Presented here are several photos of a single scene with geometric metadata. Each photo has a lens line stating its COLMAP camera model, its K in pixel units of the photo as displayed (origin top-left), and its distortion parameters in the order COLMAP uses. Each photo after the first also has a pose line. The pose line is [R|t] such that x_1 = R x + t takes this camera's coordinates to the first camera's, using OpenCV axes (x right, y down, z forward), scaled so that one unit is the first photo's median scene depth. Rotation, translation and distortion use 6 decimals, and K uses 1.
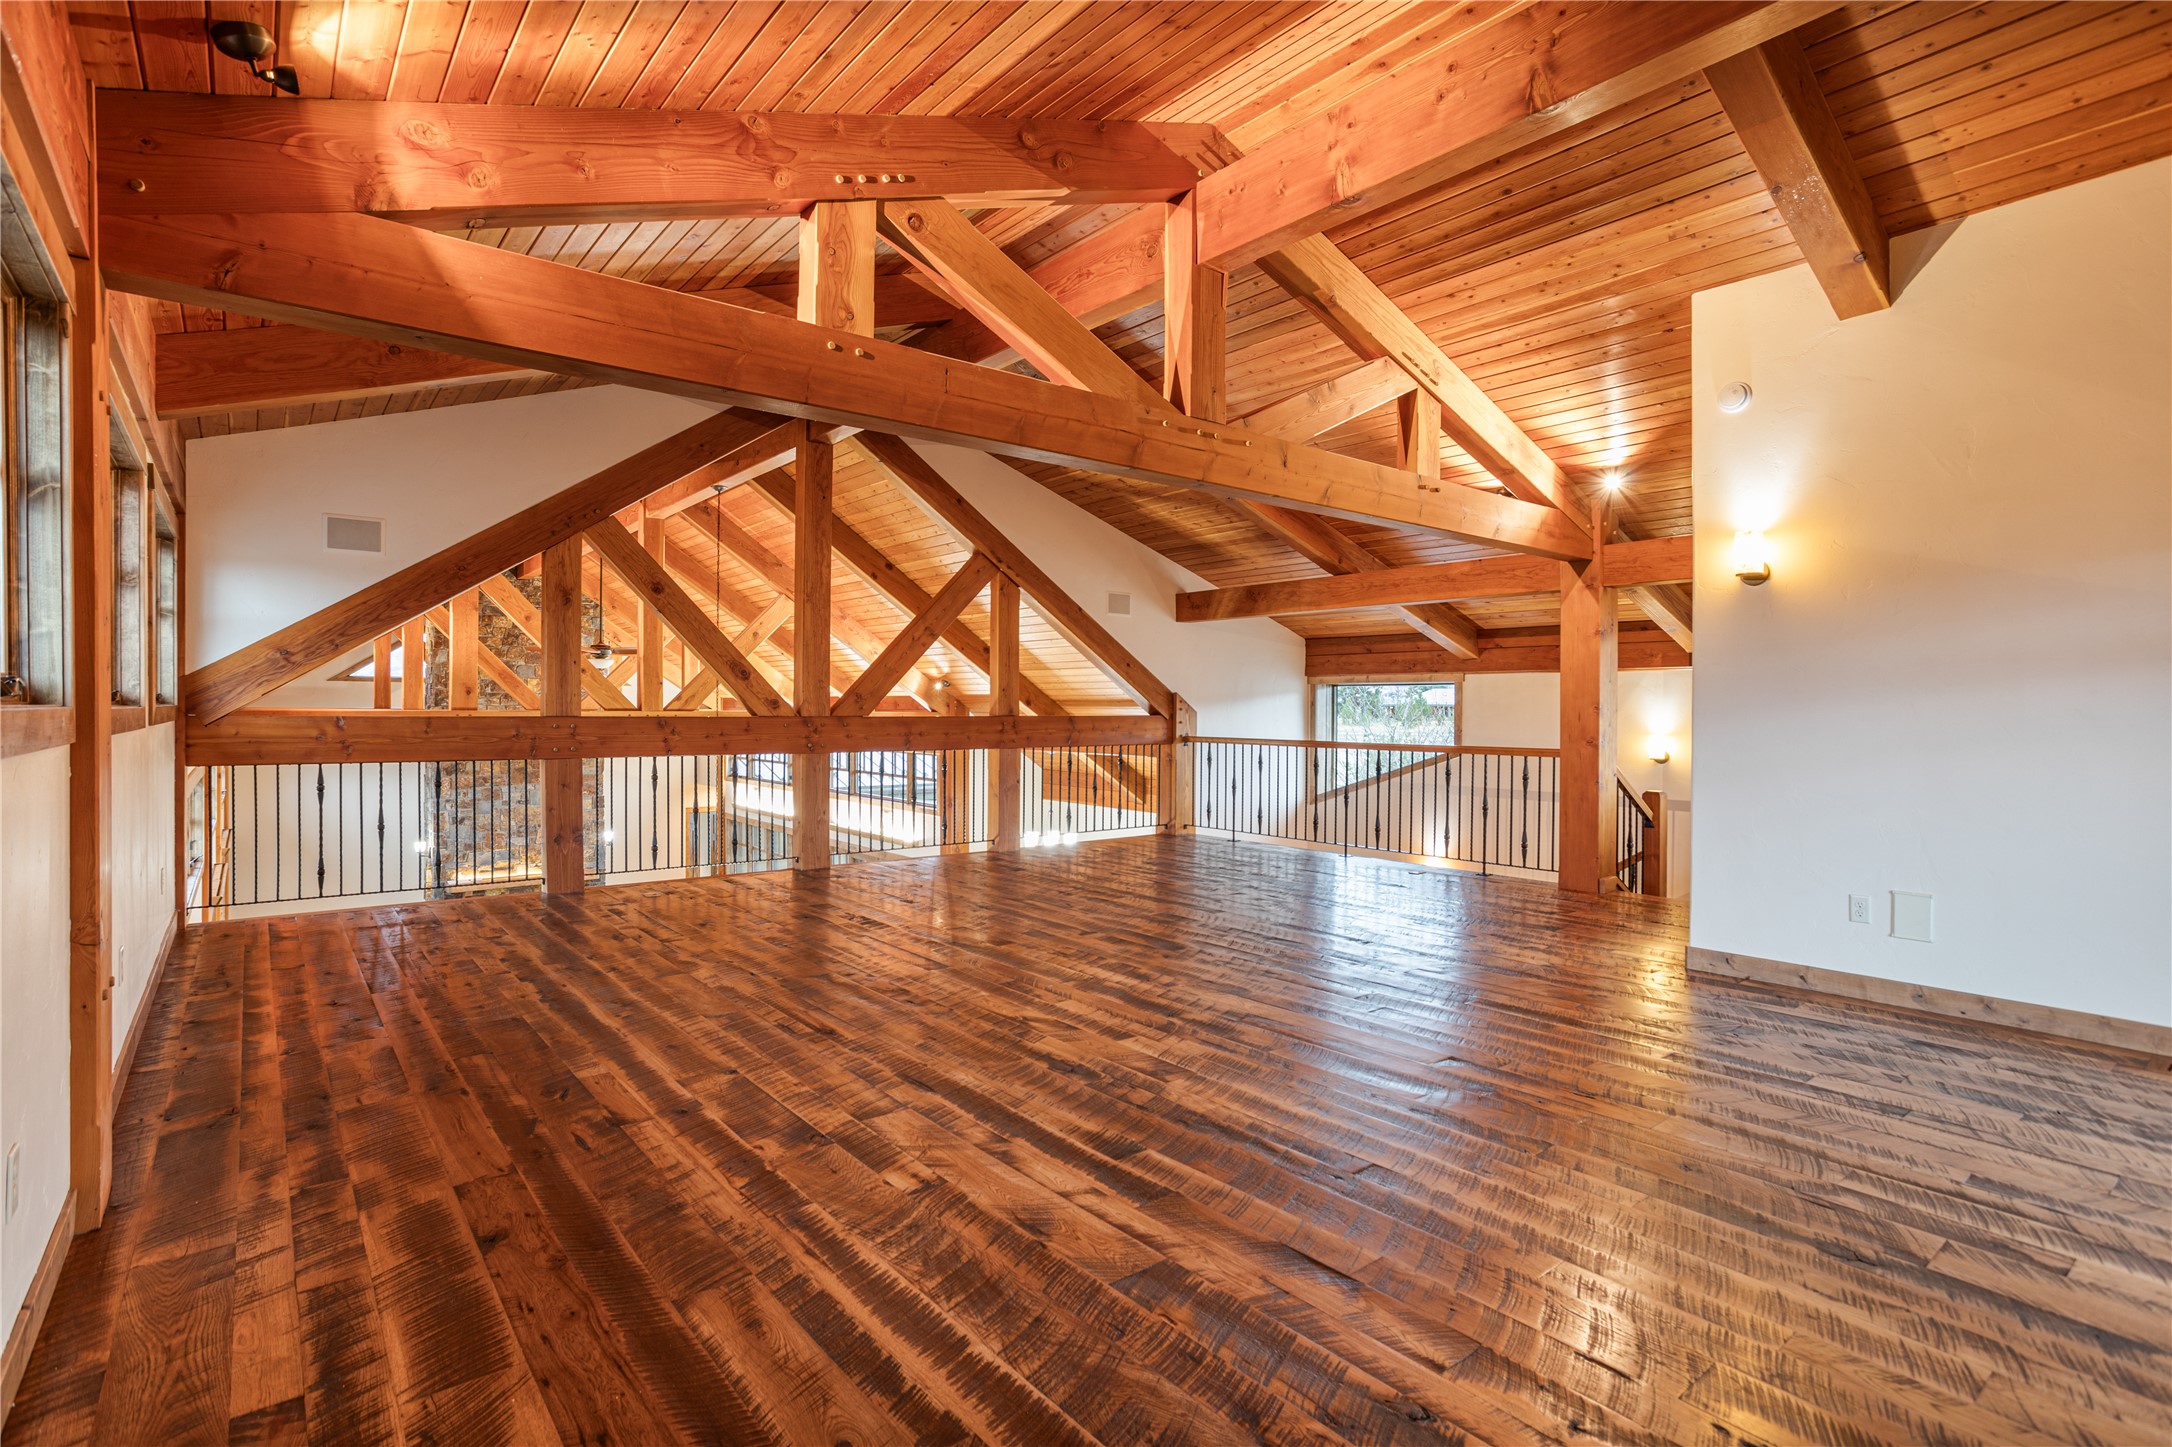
lens RADIAL K [[1074.5, 0, 1091.8], [0, 1074.5, 717.9], [0, 0, 1]] dist [-0.005975, 0.005318]
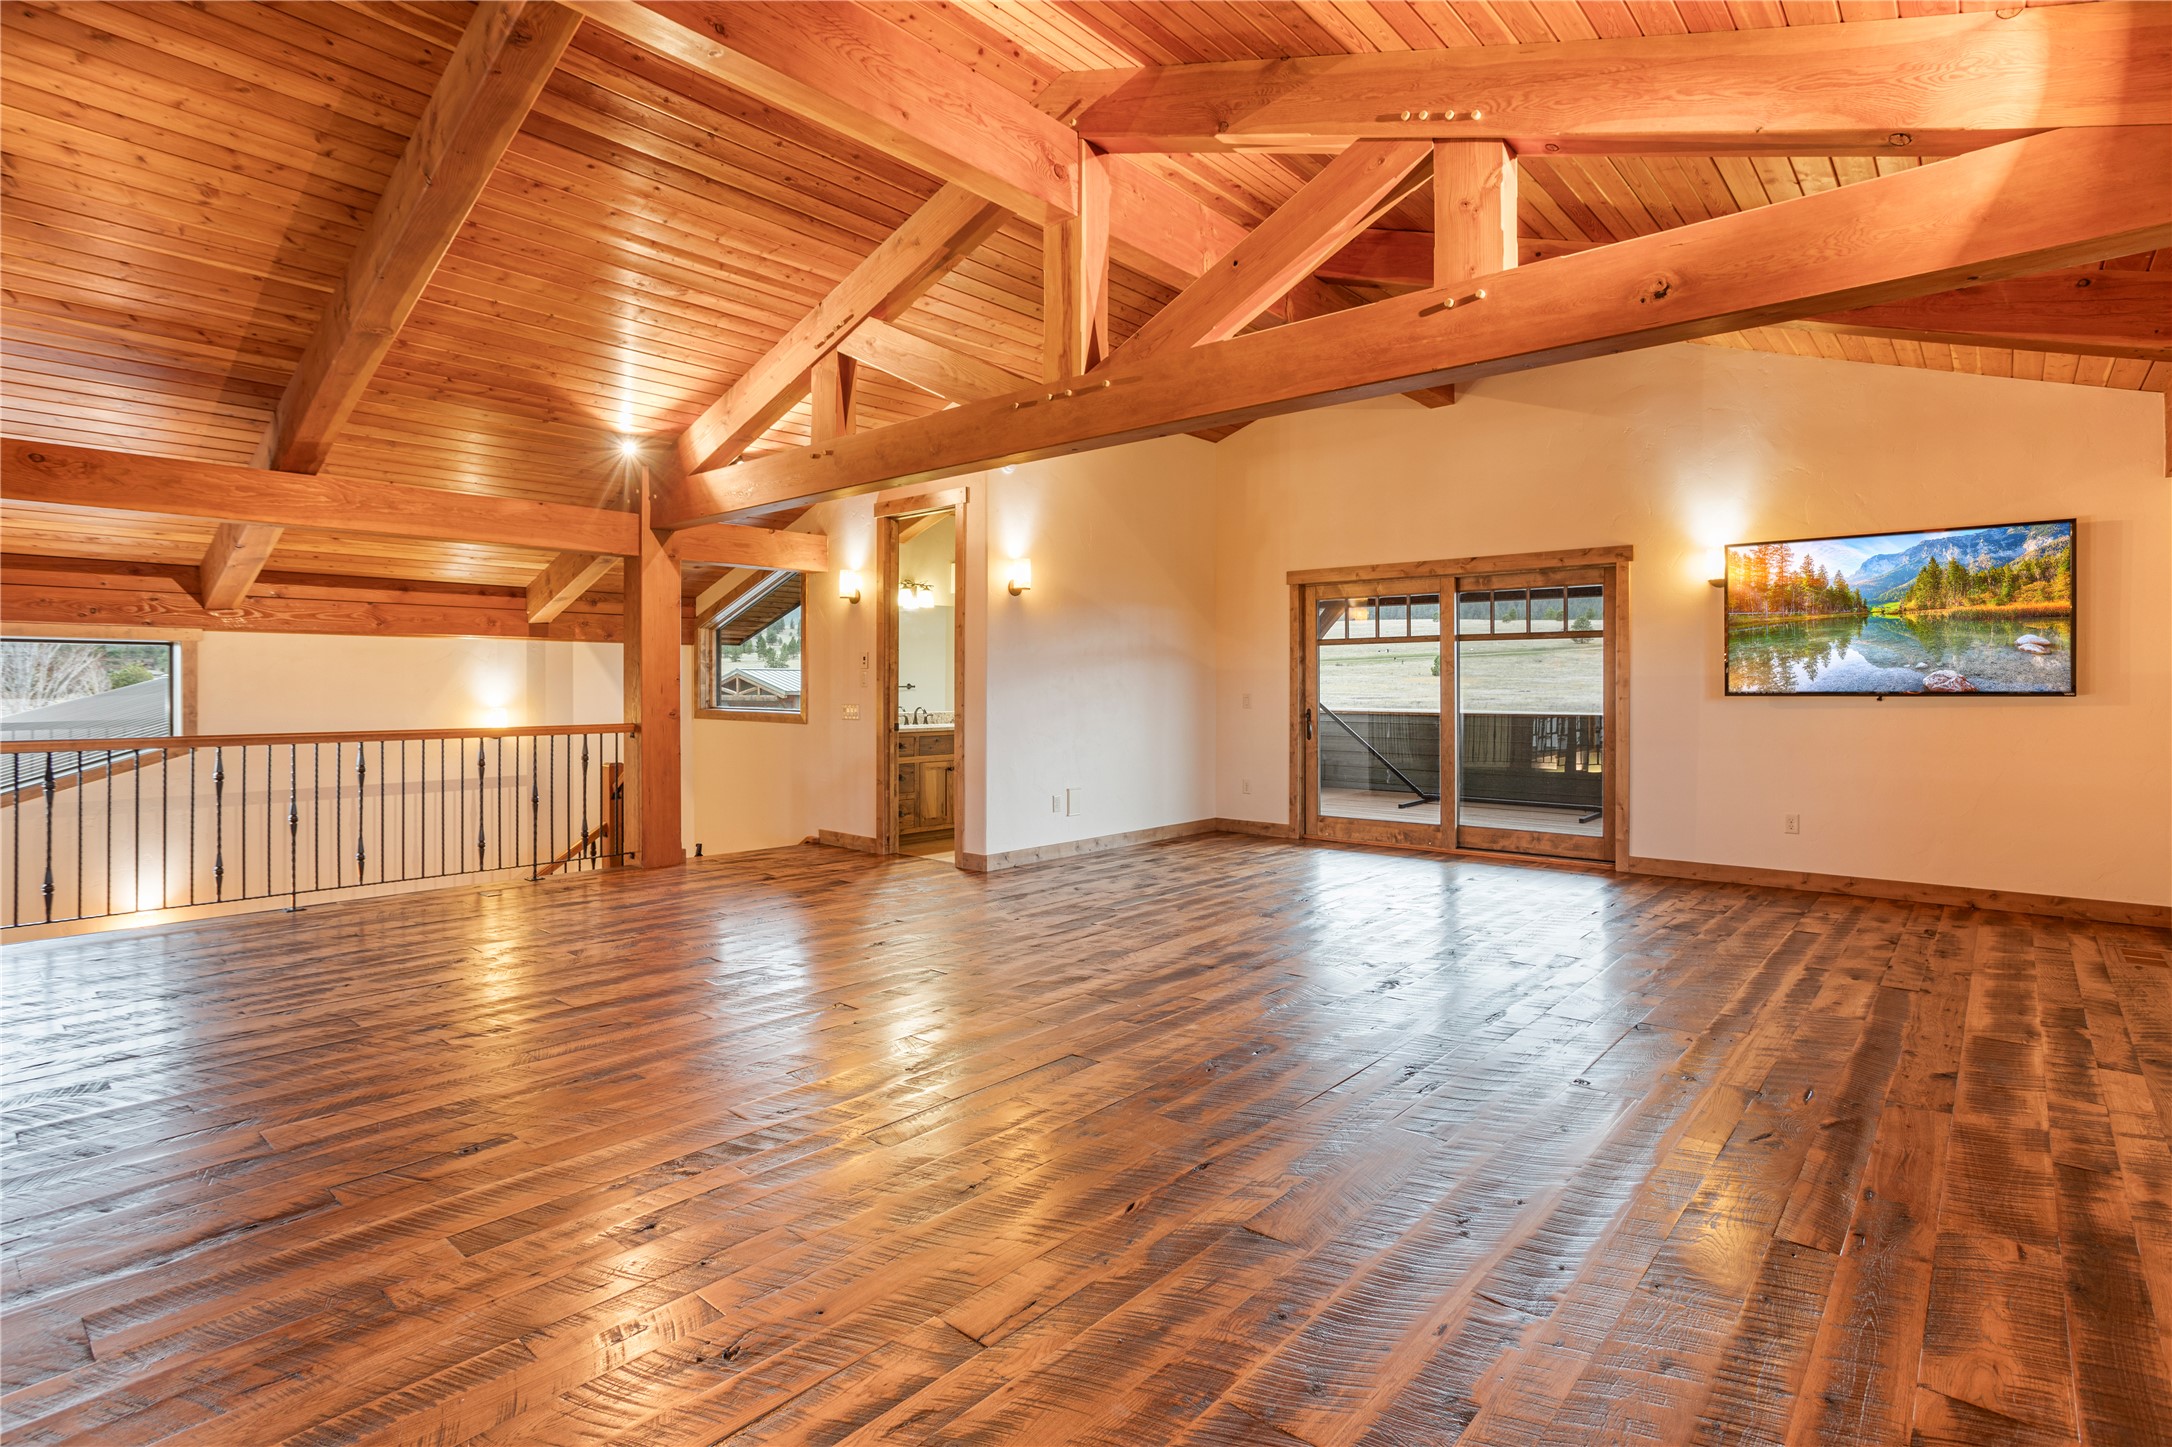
lens RADIAL K [[1074.5, 0, 1083.3], [0, 1074.5, 691.3], [0, 0, 1]] dist [-0.005975, 0.005318]
pose [[-0.190751, -0.011329, 0.981573, -0.601589], [0.008768, 0.999874, 0.013245, -0.008694], [-0.981599, 0.011133, -0.190628, 0.833354]]
